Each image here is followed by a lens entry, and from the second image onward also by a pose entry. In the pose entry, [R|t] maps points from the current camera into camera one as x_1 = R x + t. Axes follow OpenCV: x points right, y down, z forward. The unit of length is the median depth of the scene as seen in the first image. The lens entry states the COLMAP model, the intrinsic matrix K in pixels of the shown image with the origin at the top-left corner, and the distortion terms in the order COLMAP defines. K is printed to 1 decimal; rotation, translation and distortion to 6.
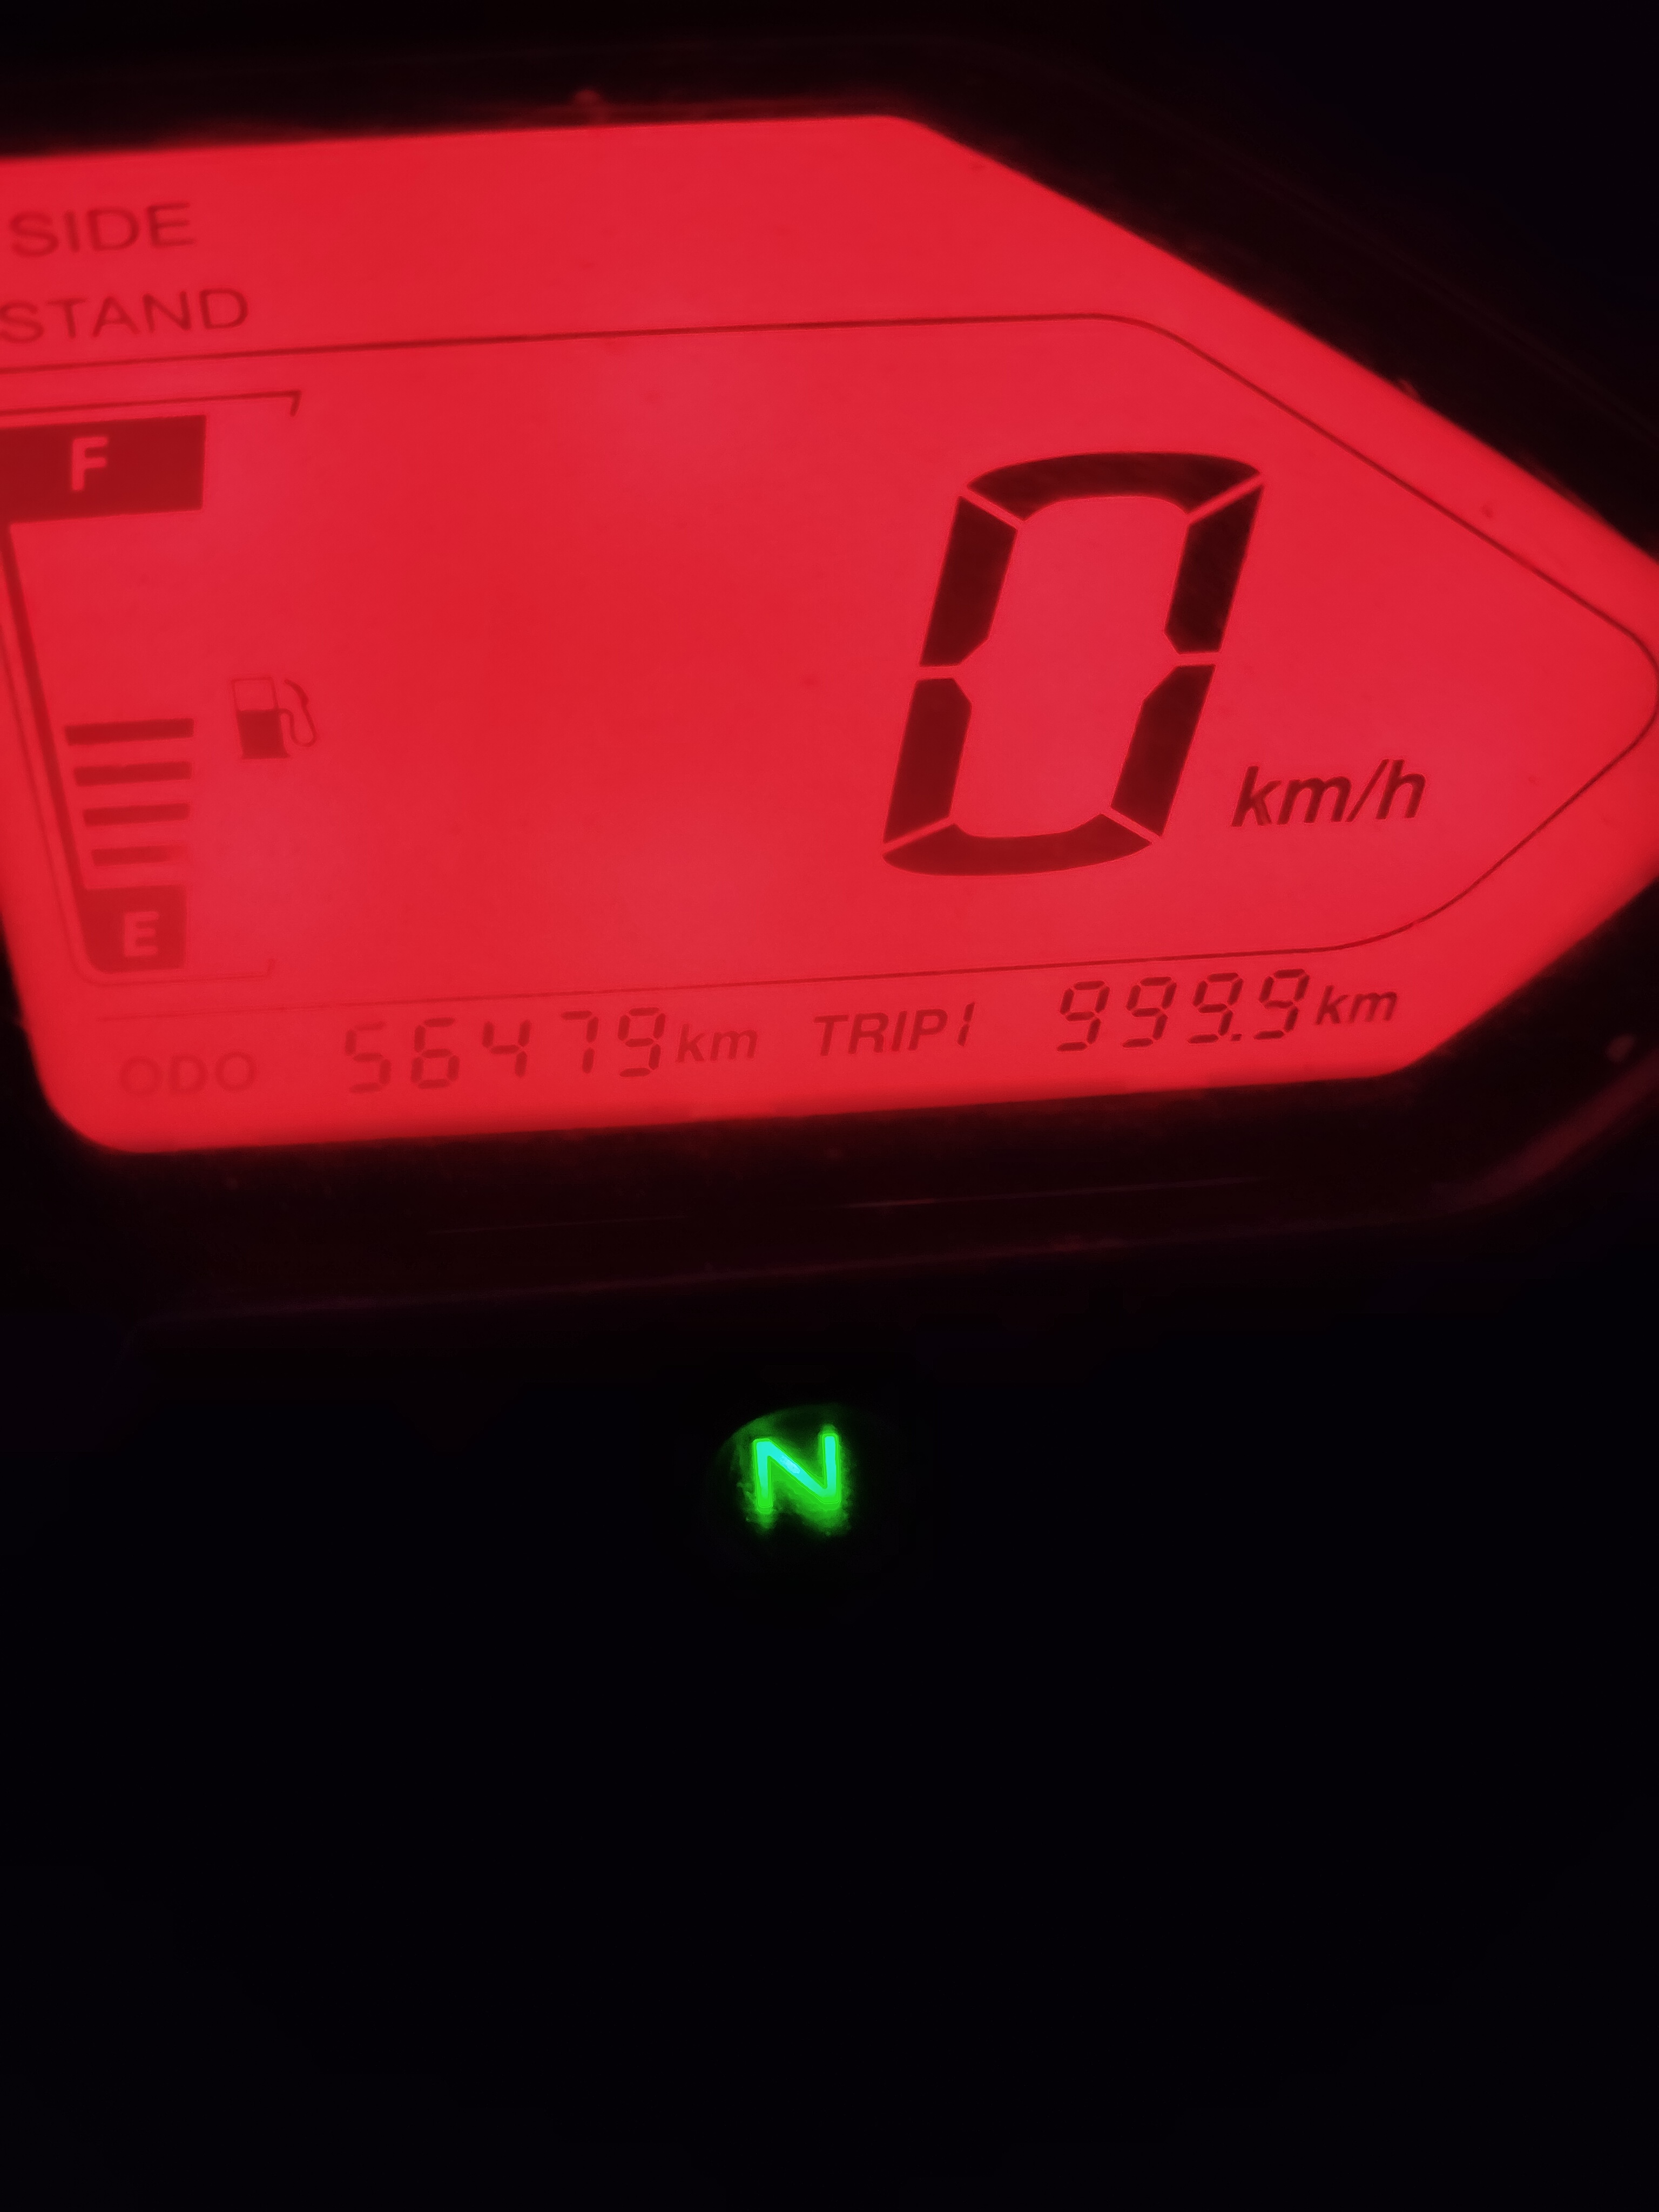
lens RADIAL K [[1799.1, 0, 796.1], [0, 1799.1, 1130.6], [0, 0, 1]] dist [-0.012798, -0.109059]
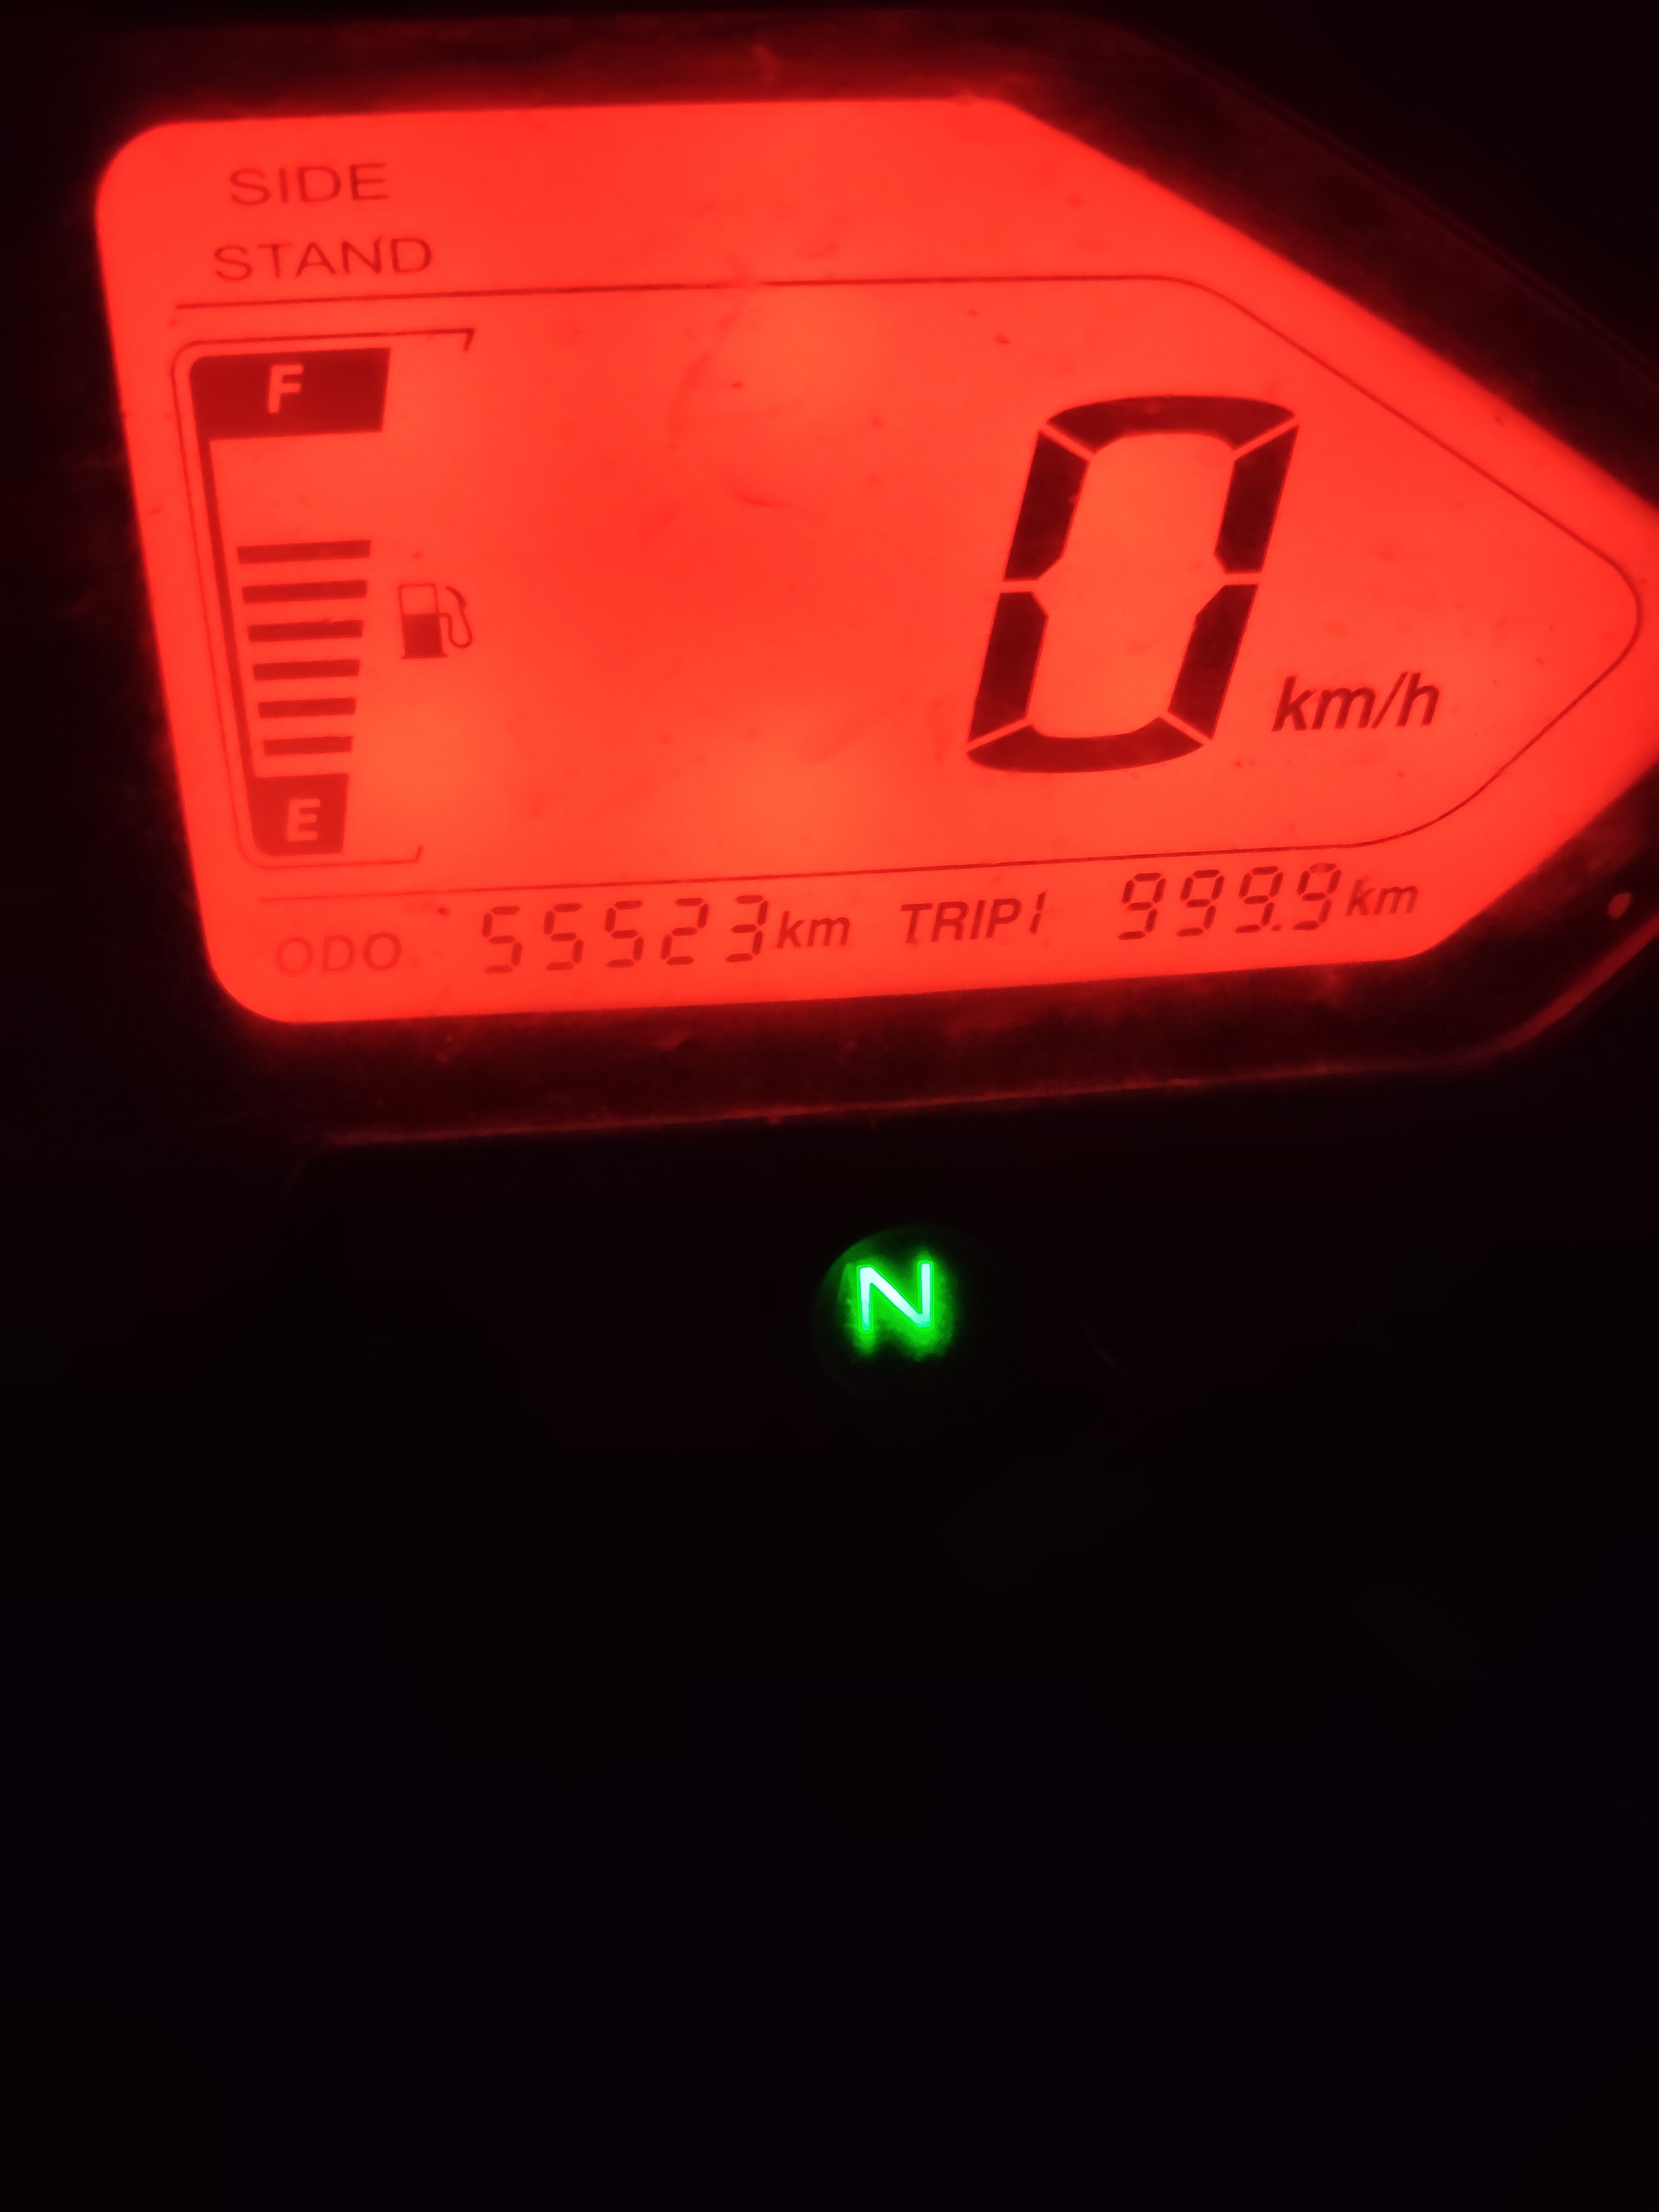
lens RADIAL K [[1799.1, 0, 813.0], [0, 1799.1, 1134.8], [0, 0, 1]] dist [-0.012798, -0.109059]
pose [[0.999625, -0.003377, 0.027156, -0.079543], [0.005237, 0.997621, -0.068734, 0.162122], [-0.026860, 0.068851, 0.997265, -0.106283]]
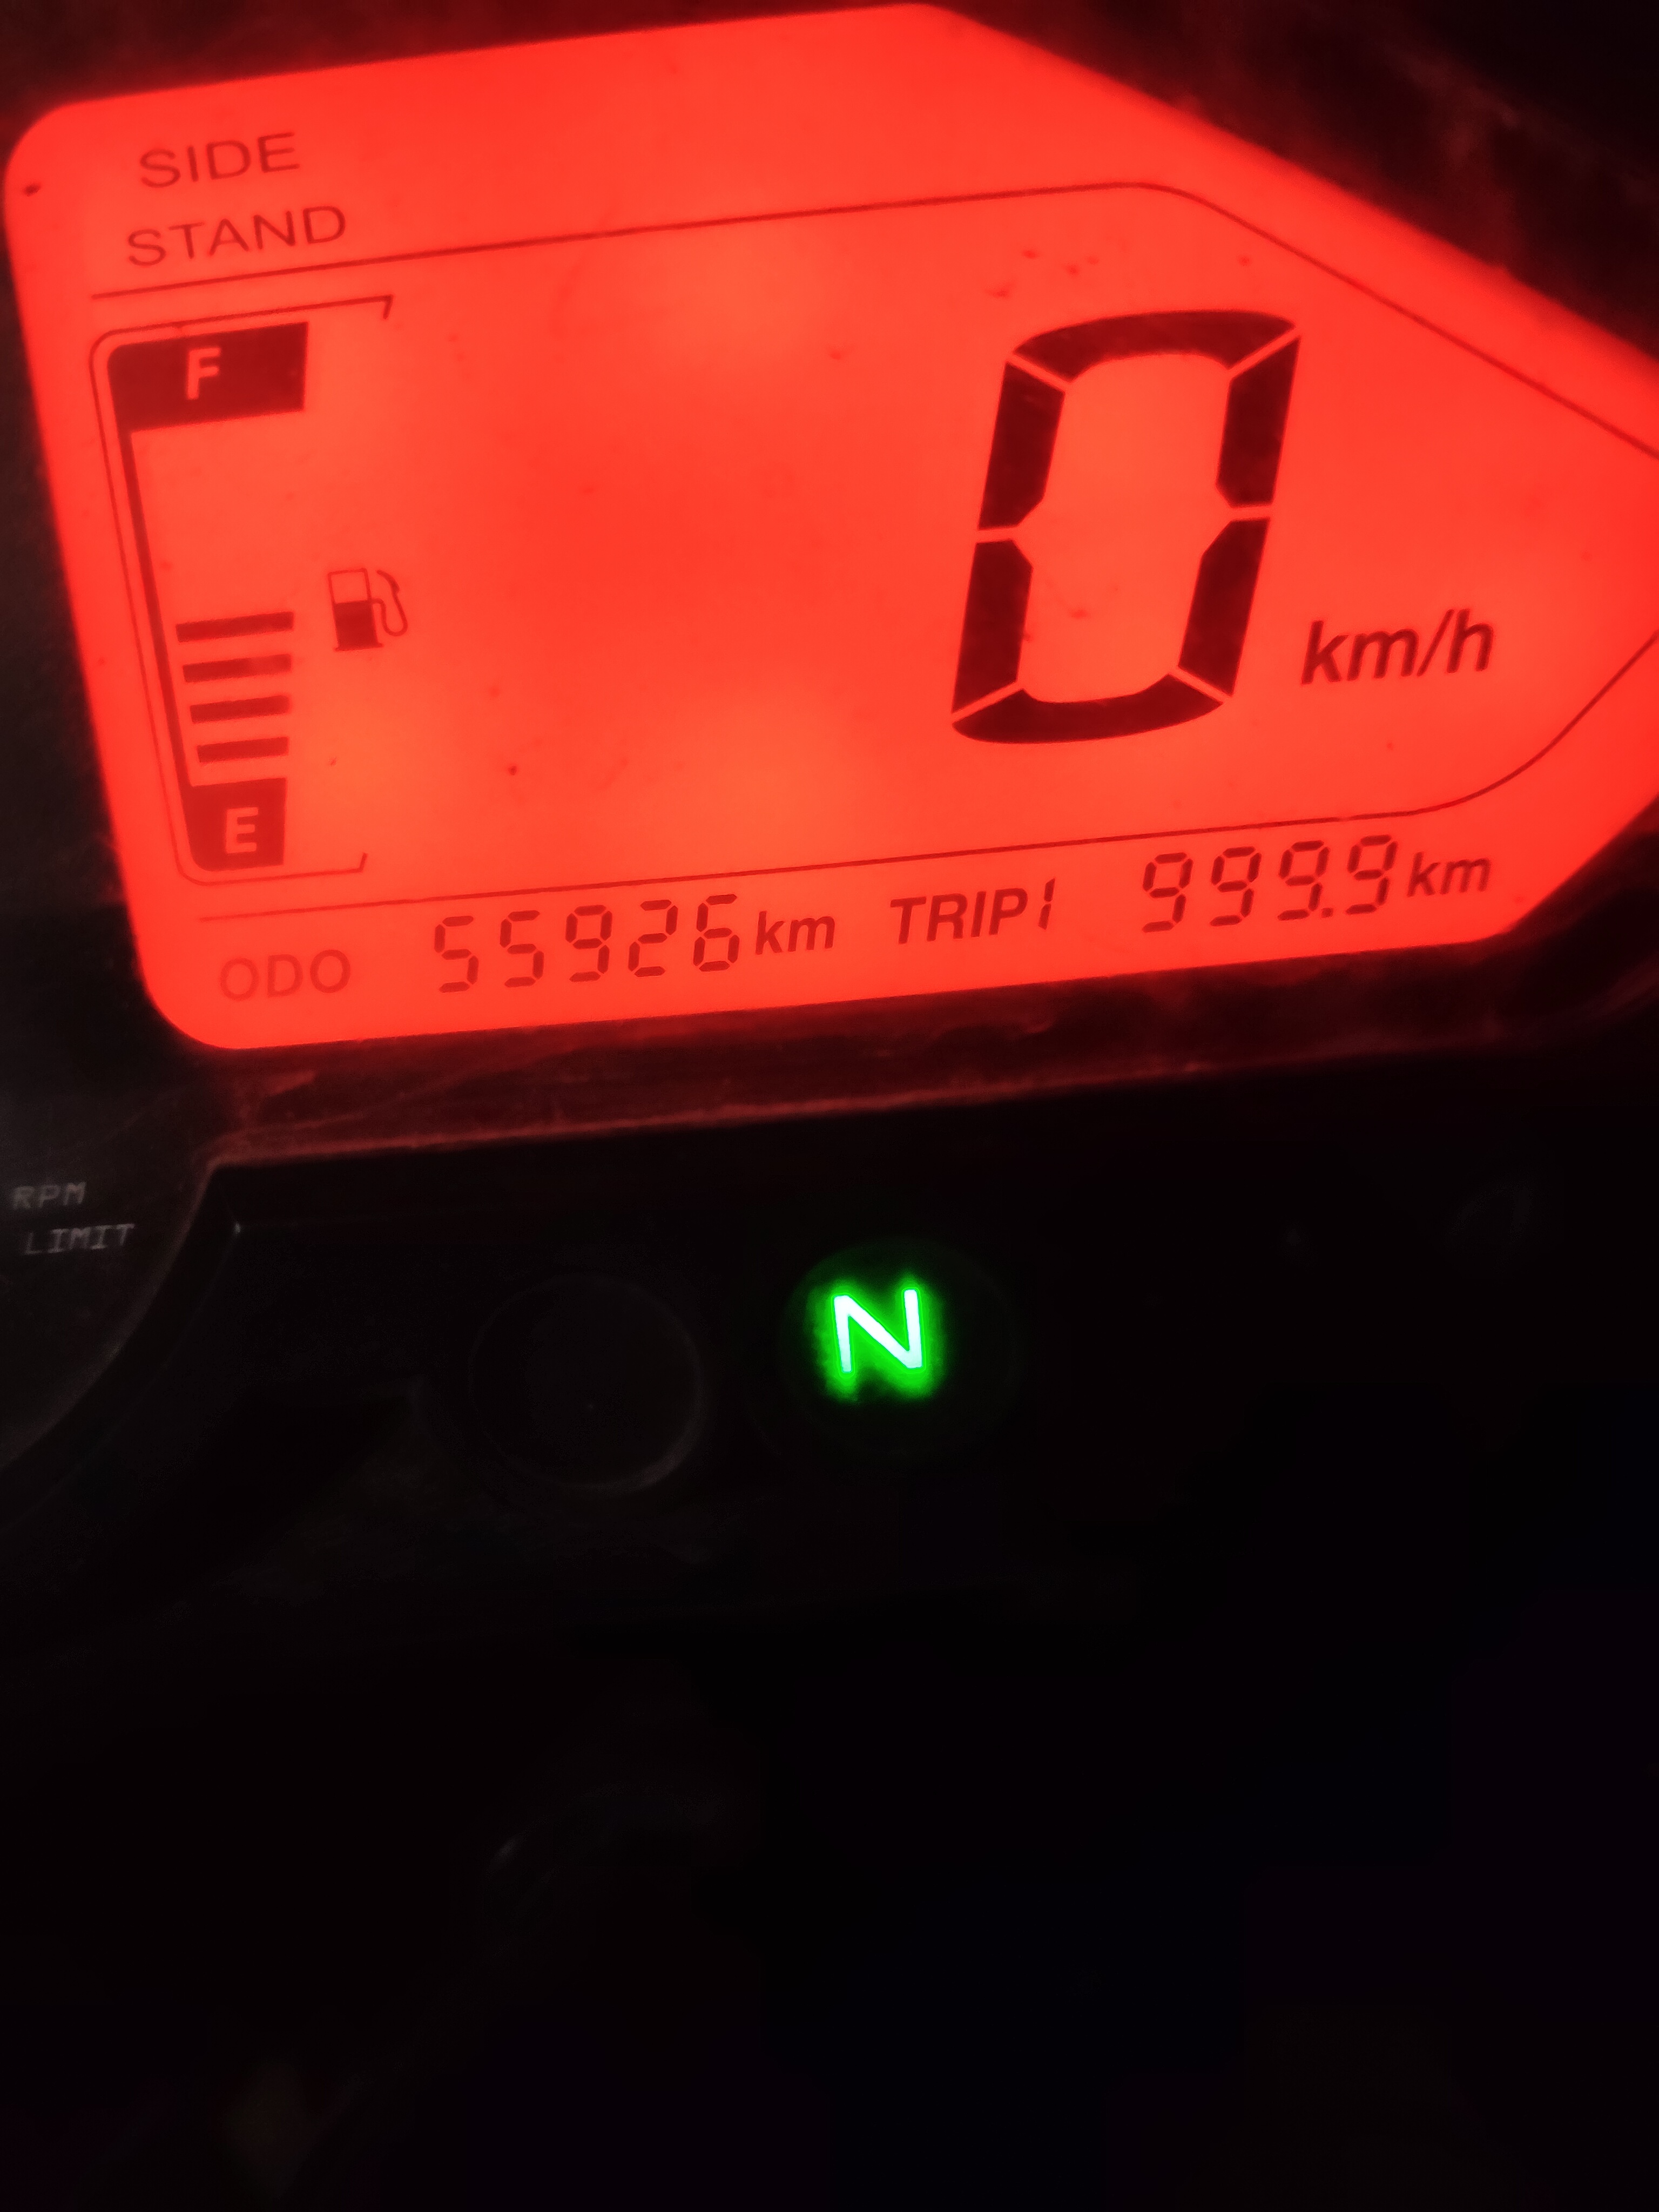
lens RADIAL K [[1799.1, 0, 794.3], [0, 1799.1, 1119.3], [0, 0, 1]] dist [-0.012798, -0.109059]
pose [[0.994907, -0.029620, -0.096349, 0.050676], [0.011939, 0.983751, -0.179143, 0.245511], [0.100089, 0.177080, 0.979094, 0.036405]]
